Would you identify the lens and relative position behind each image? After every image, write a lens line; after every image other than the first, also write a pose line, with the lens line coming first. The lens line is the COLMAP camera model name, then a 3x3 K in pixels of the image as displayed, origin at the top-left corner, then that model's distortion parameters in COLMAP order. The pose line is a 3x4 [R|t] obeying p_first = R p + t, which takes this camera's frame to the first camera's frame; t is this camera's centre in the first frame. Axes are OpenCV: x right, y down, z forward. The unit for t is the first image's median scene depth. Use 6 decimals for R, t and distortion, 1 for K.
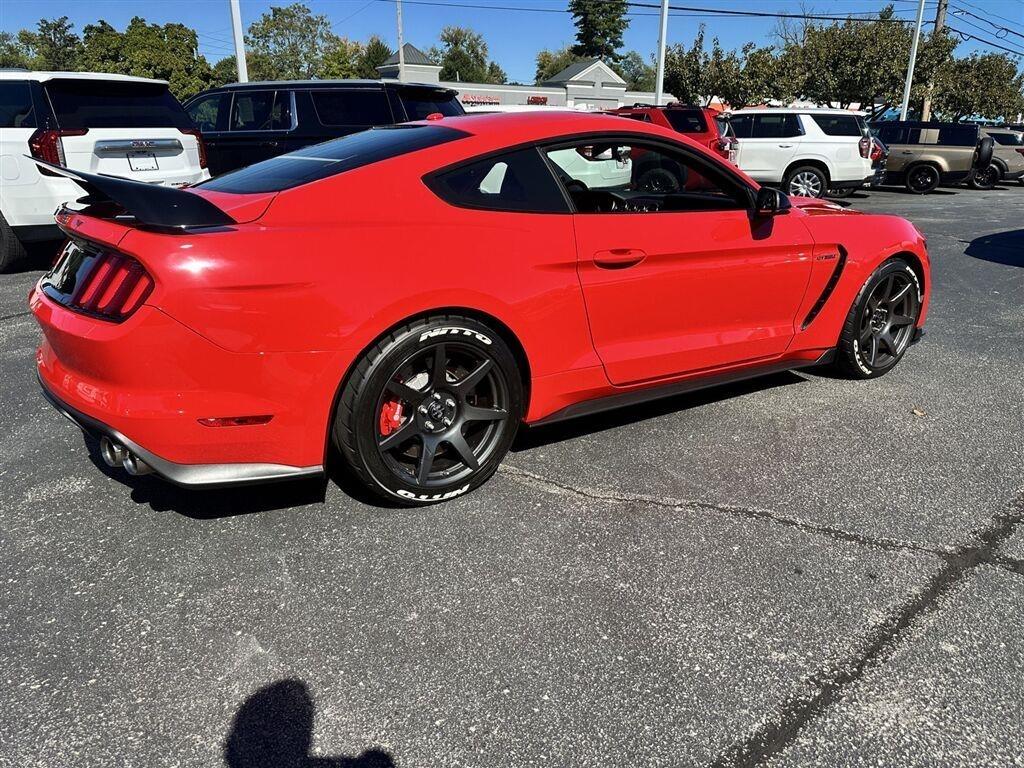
lens RADIAL K [[720.6, 0, 508.4], [0, 720.6, 381.3], [0, 0, 1]] dist [0.051188, -0.062422]
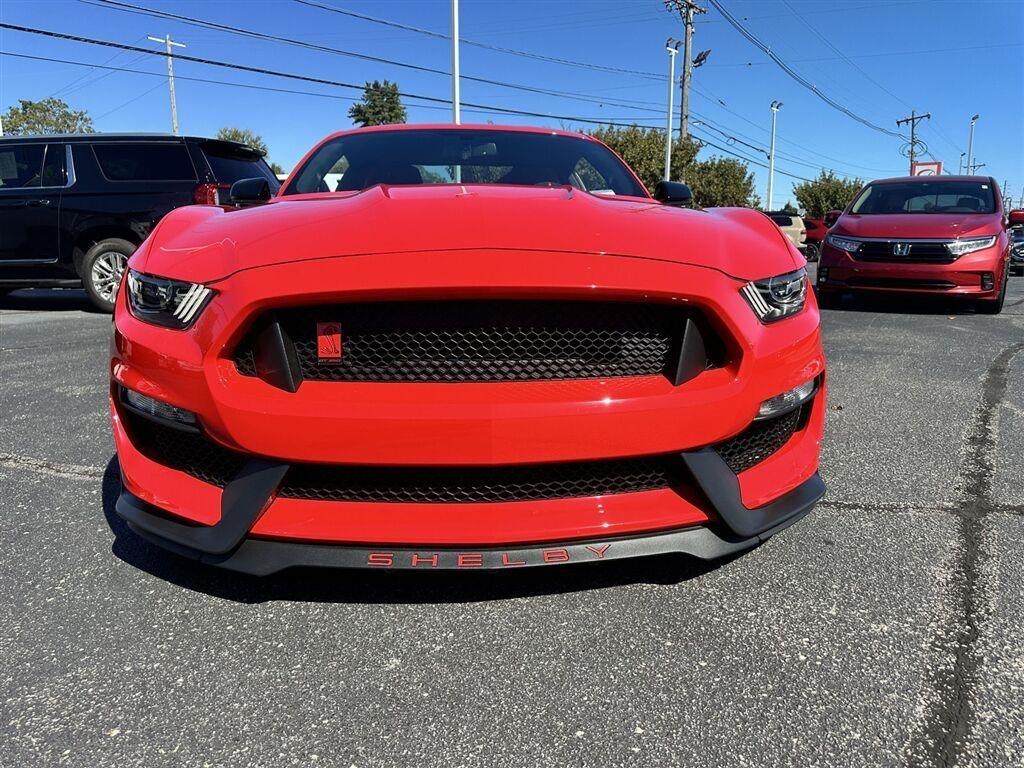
lens RADIAL K [[728.7, 0, 508.0], [0, 728.7, 382.7], [0, 0, 1]] dist [0.009213, -0.011700]
pose [[0.960913, -0.059639, 0.270351, -0.106116], [0.093551, 0.989028, -0.114332, 0.082949], [-0.260566, 0.135155, 0.955949, 0.154438]]
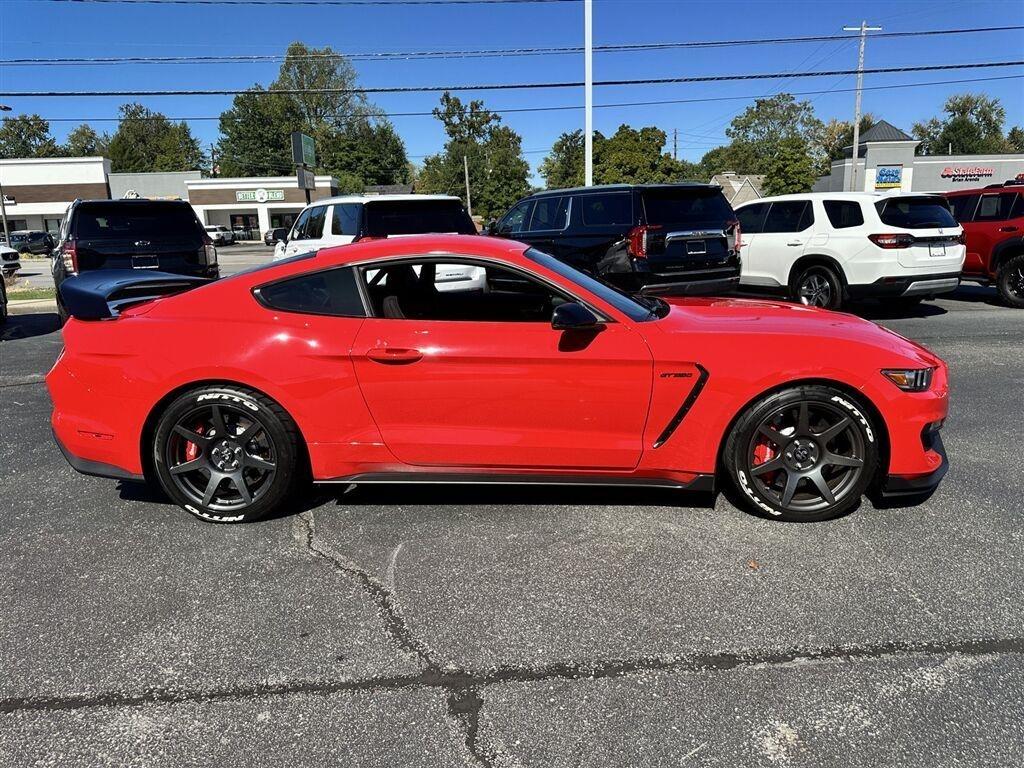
lens RADIAL K [[720.6, 0, 508.4], [0, 720.6, 381.3], [0, 0, 1]] dist [0.051188, -0.062422]
pose [[0.812698, 0.100988, -0.573867, 0.746680], [-0.160528, 0.985558, -0.053900, -0.072103], [0.560136, 0.135926, 0.817173, 0.109003]]
